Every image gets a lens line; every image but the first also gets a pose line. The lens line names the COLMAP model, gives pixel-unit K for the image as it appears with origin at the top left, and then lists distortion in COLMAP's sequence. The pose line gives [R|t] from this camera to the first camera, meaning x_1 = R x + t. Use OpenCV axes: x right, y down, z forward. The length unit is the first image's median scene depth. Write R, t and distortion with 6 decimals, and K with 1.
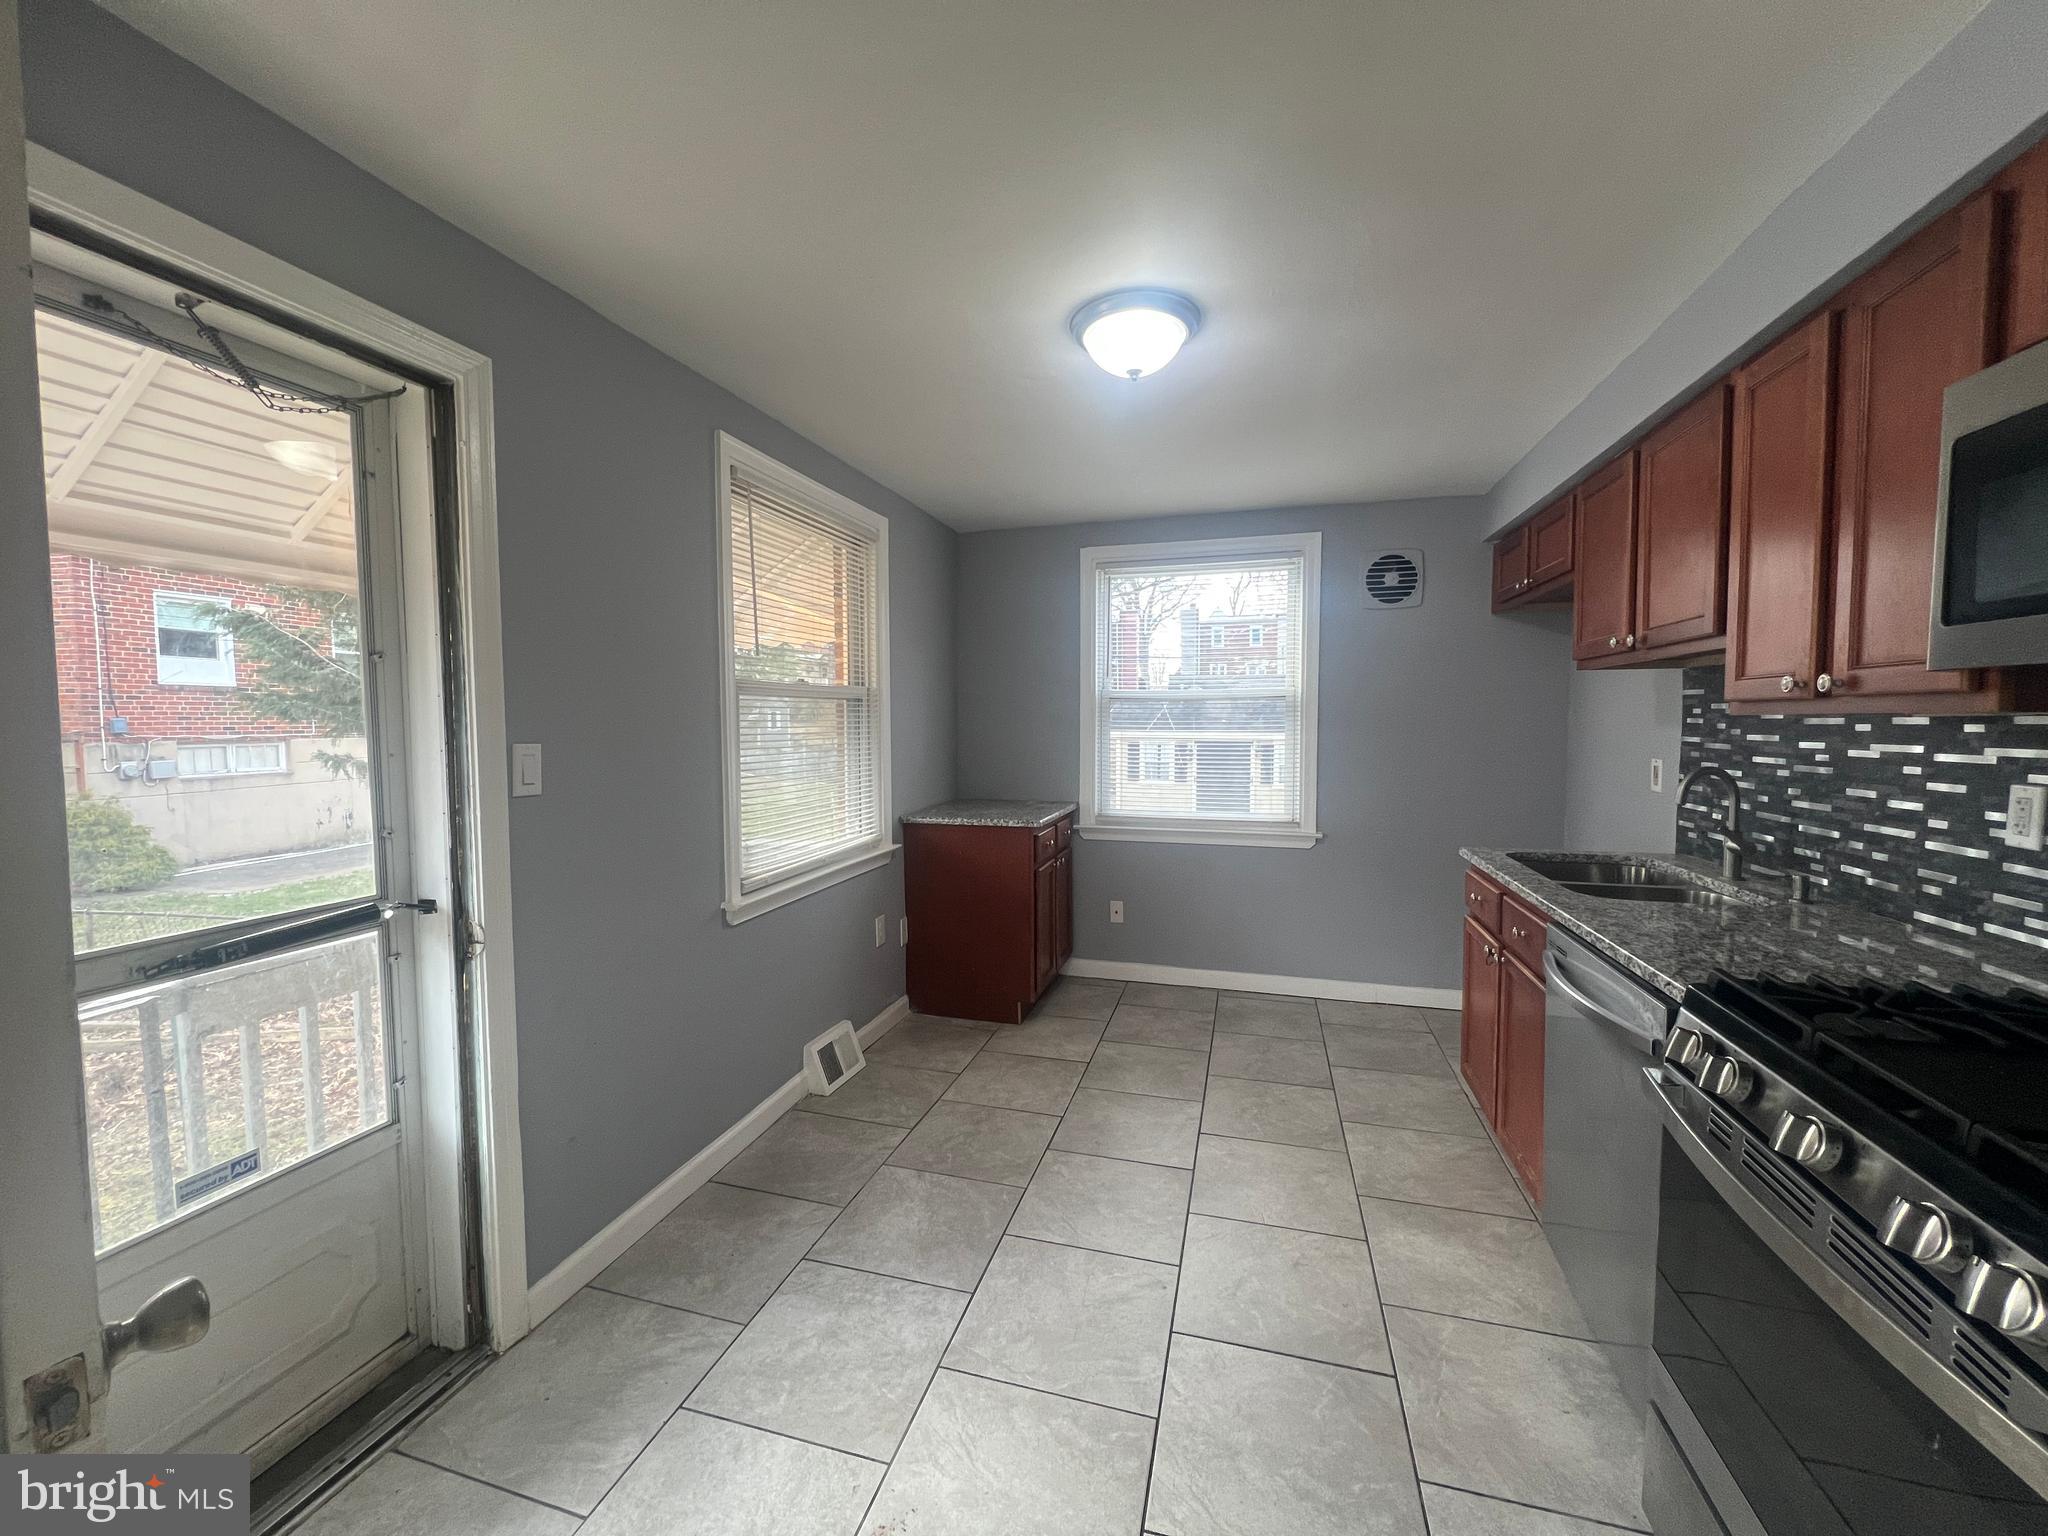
lens RADIAL K [[816.6, 0, 1020.0], [0, 816.6, 762.9], [0, 0, 1]] dist [-0.001661, 0.000017]
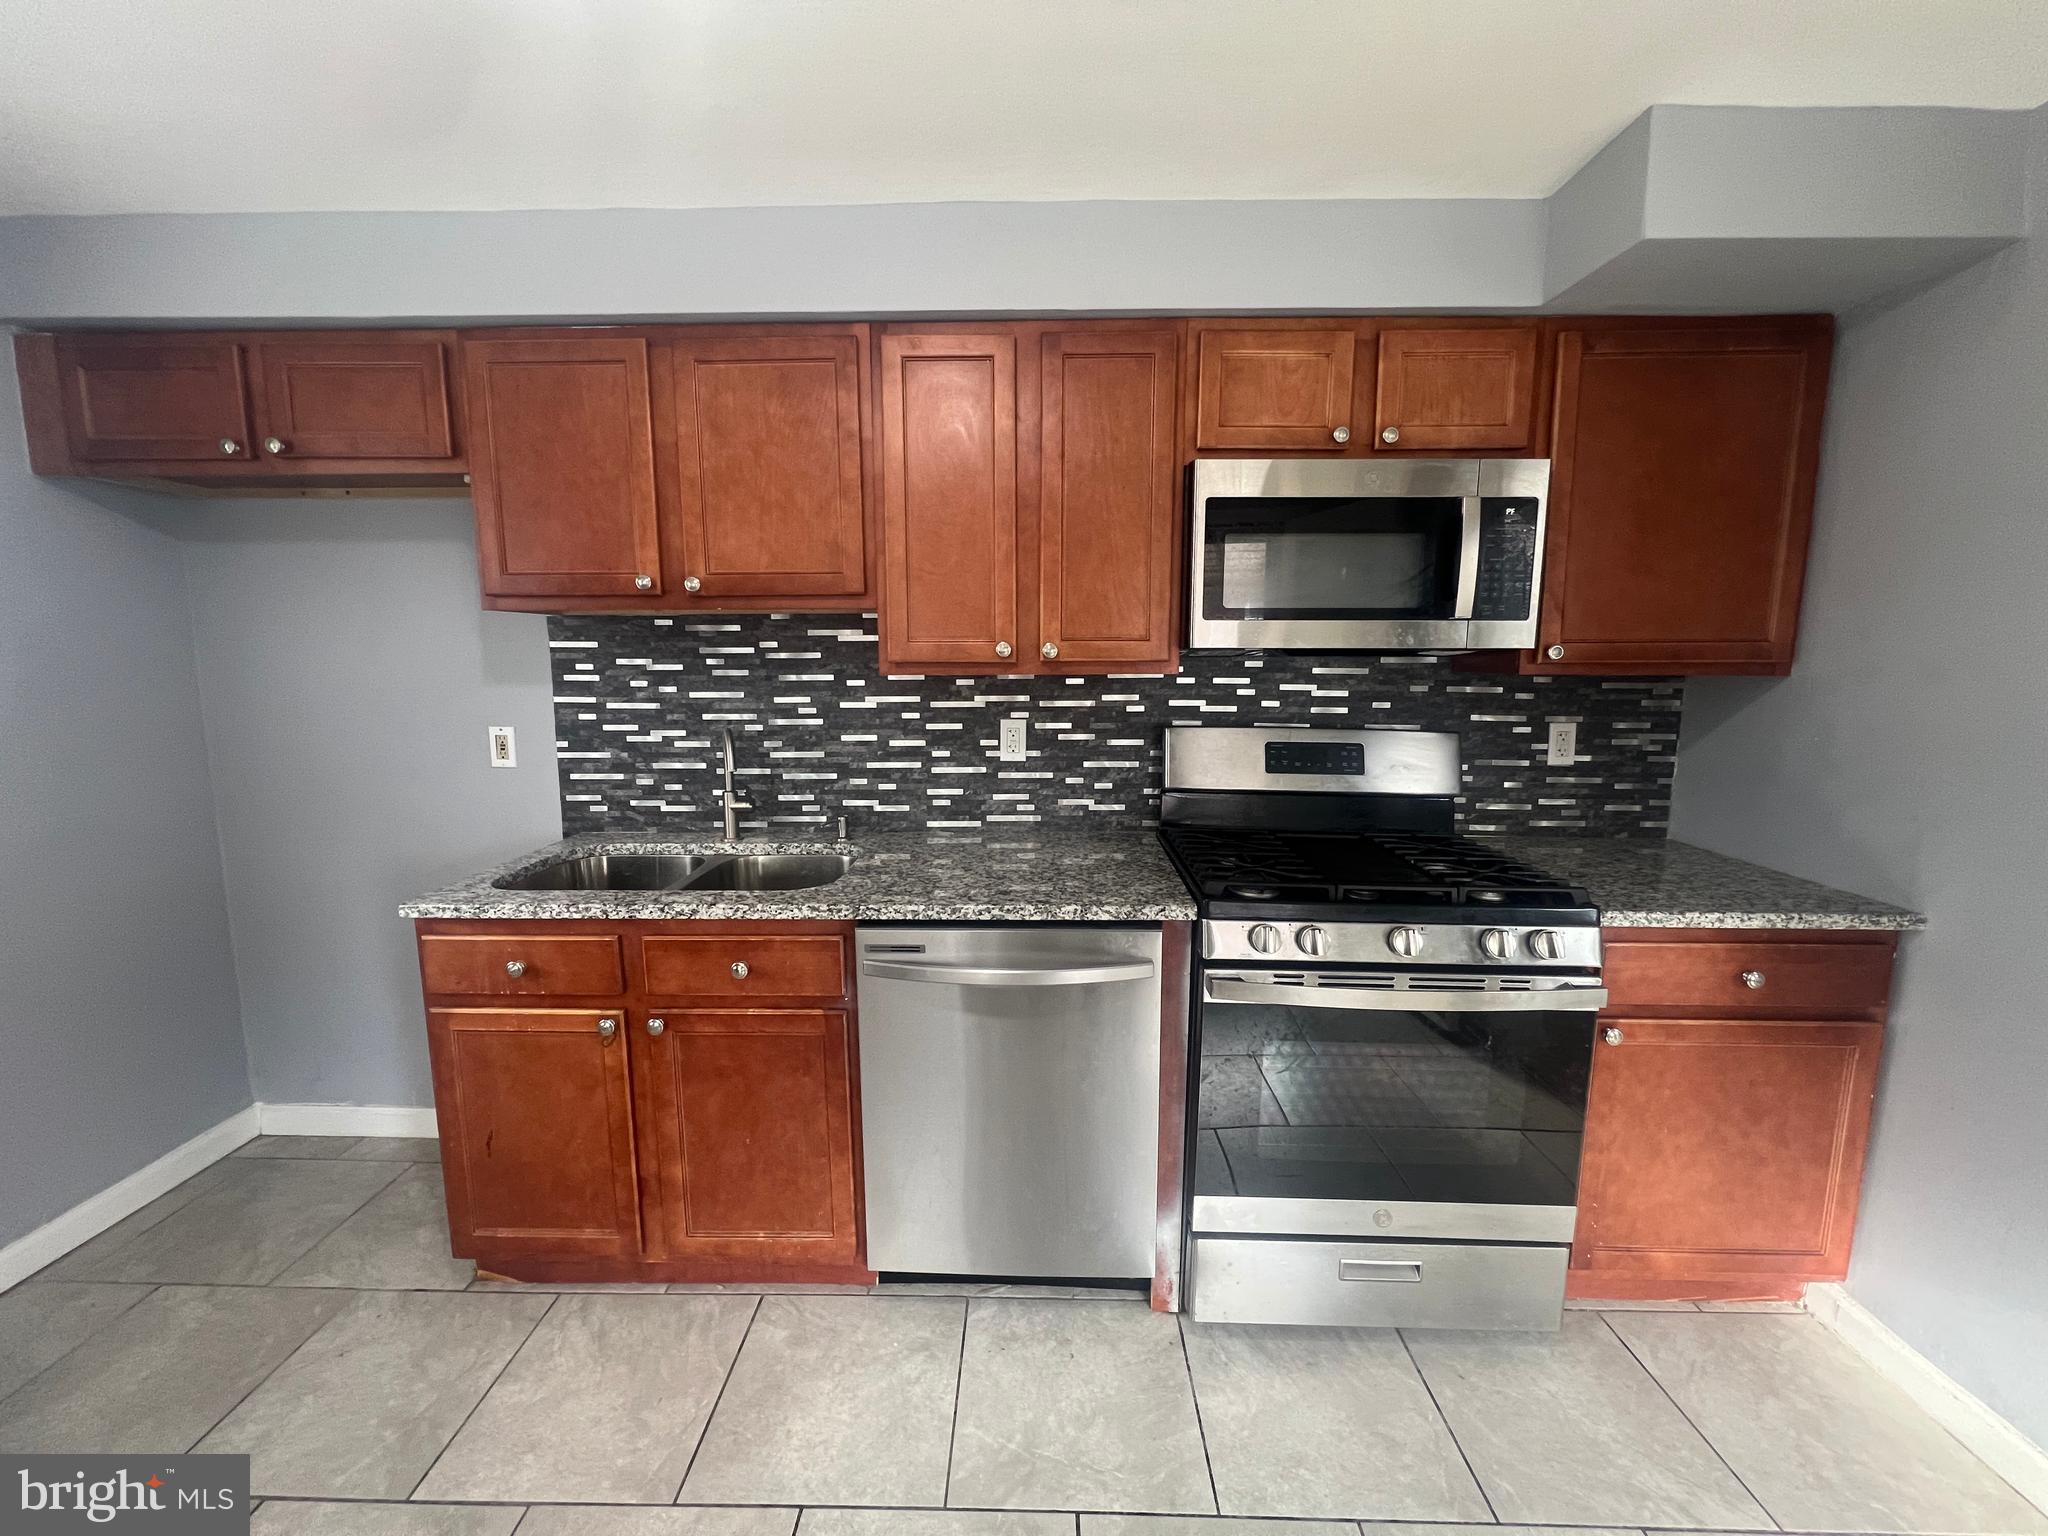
lens RADIAL K [[819.5, 0, 1020.9], [0, 819.5, 761.4], [0, 0, 1]] dist [-0.000789, -0.000085]
pose [[-0.257378, -0.124124, 0.958306, -0.155128], [0.053721, 0.988344, 0.142442, -0.073442], [-0.964816, 0.088142, -0.247710, 0.904444]]
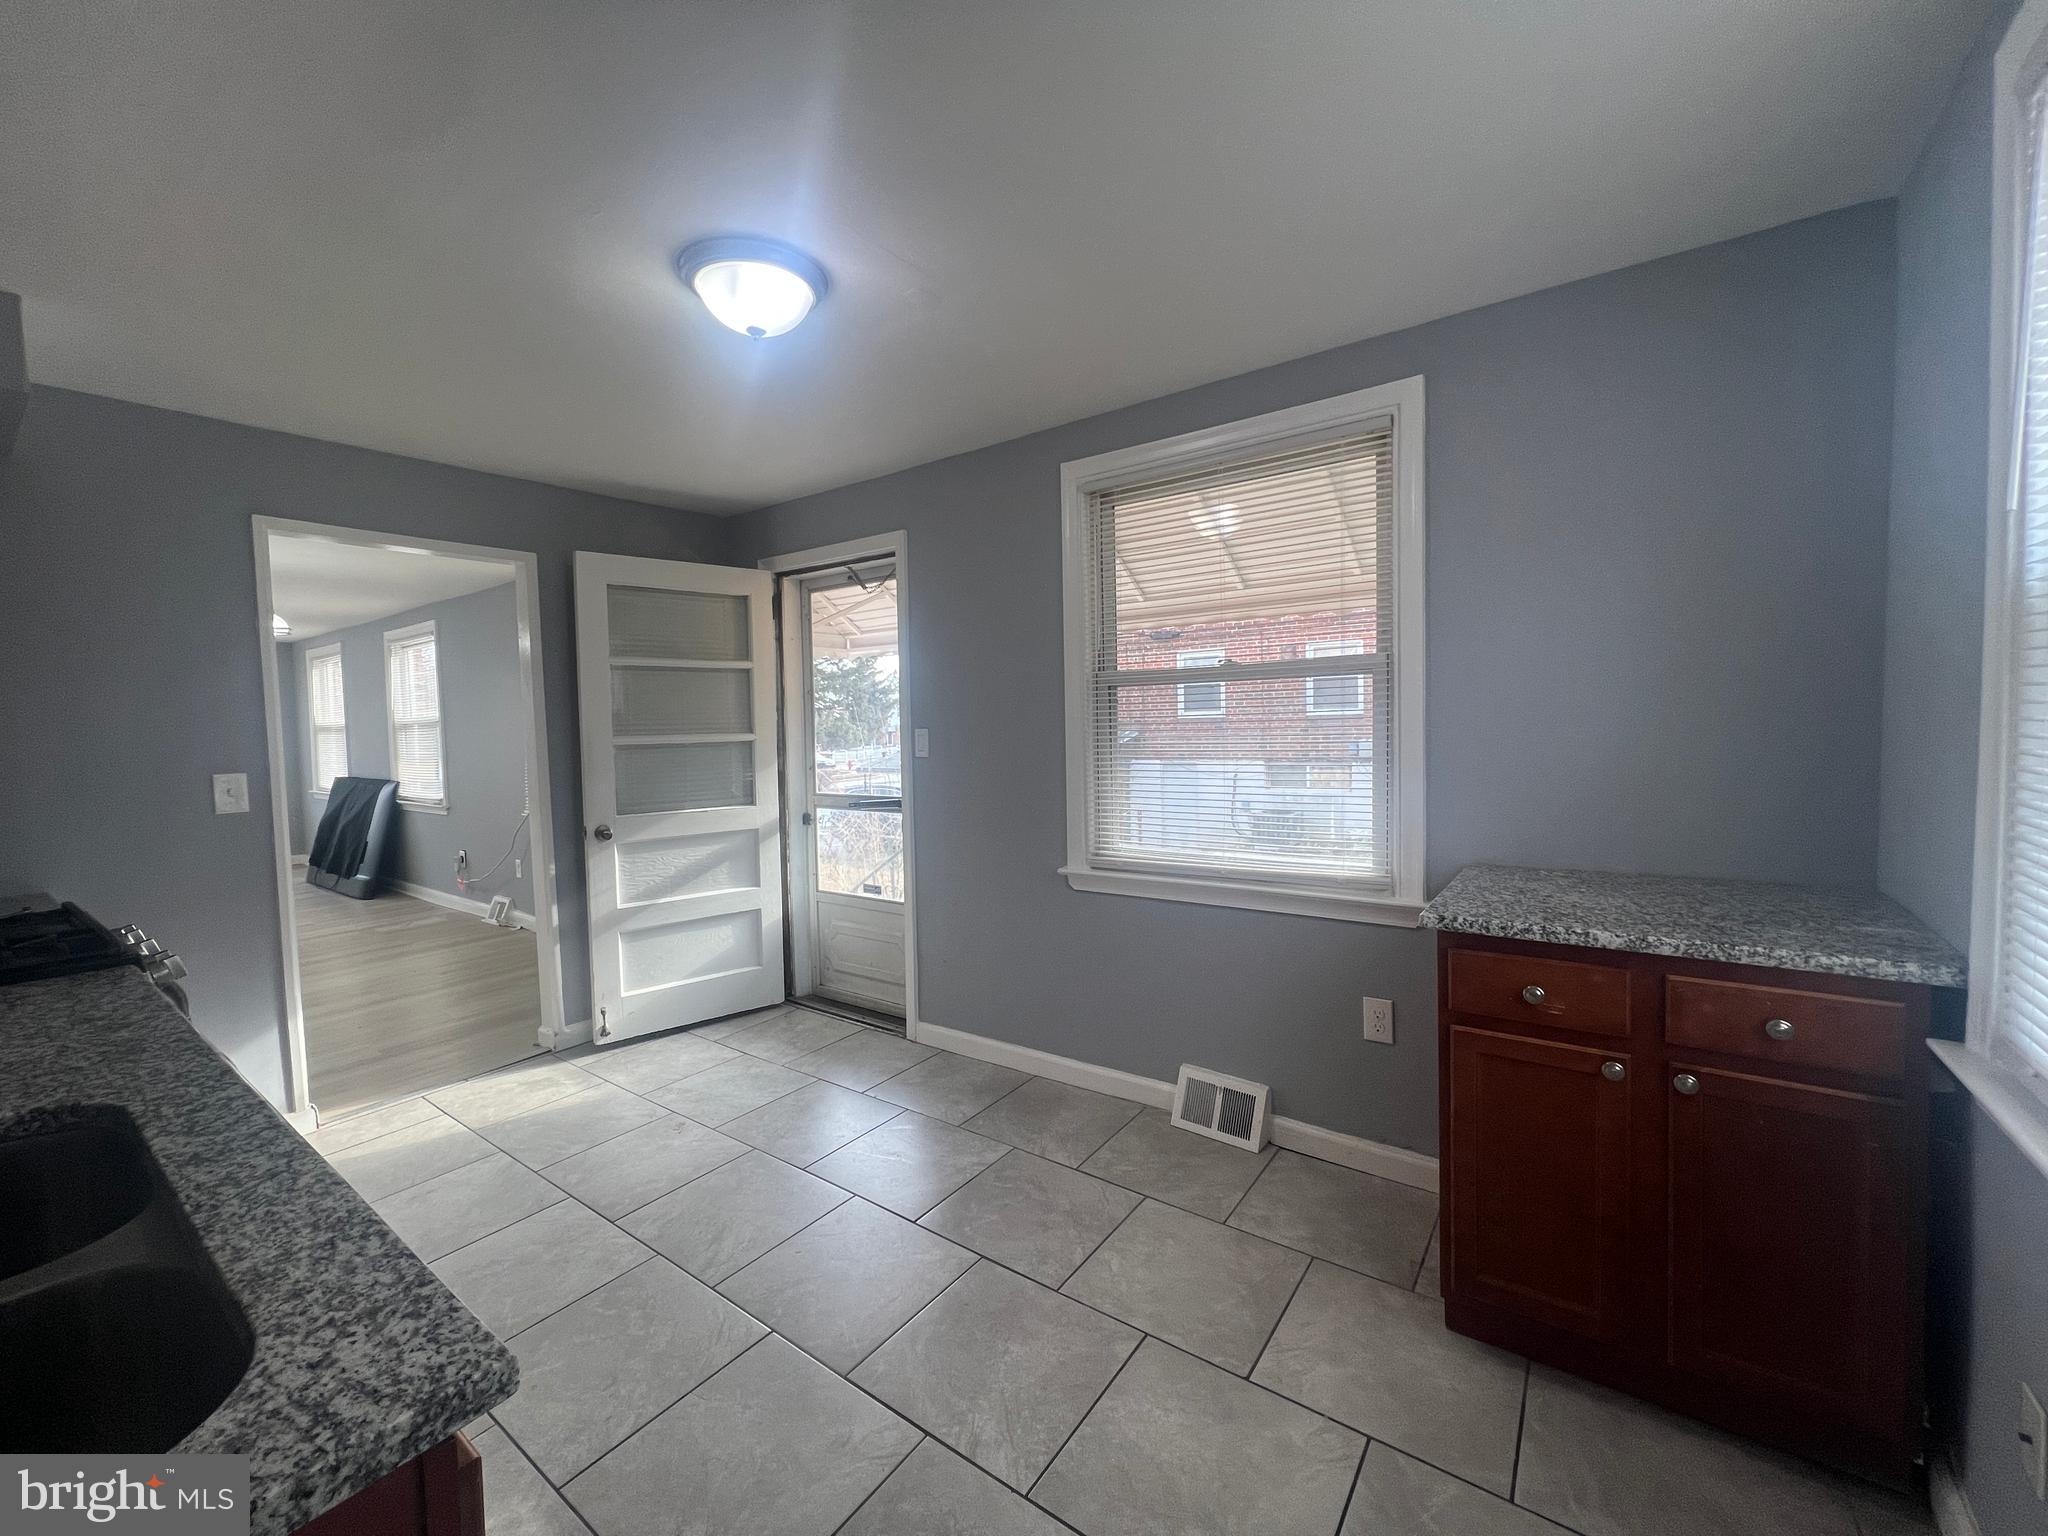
lens RADIAL K [[819.5, 0, 1020.9], [0, 819.5, 761.4], [0, 0, 1]] dist [-0.000789, -0.000085]
pose [[-0.339815, 0.060605, -0.938538, 0.858910], [-0.021339, 0.997168, 0.072117, -0.073094], [0.940250, 0.044534, -0.337560, 1.497792]]
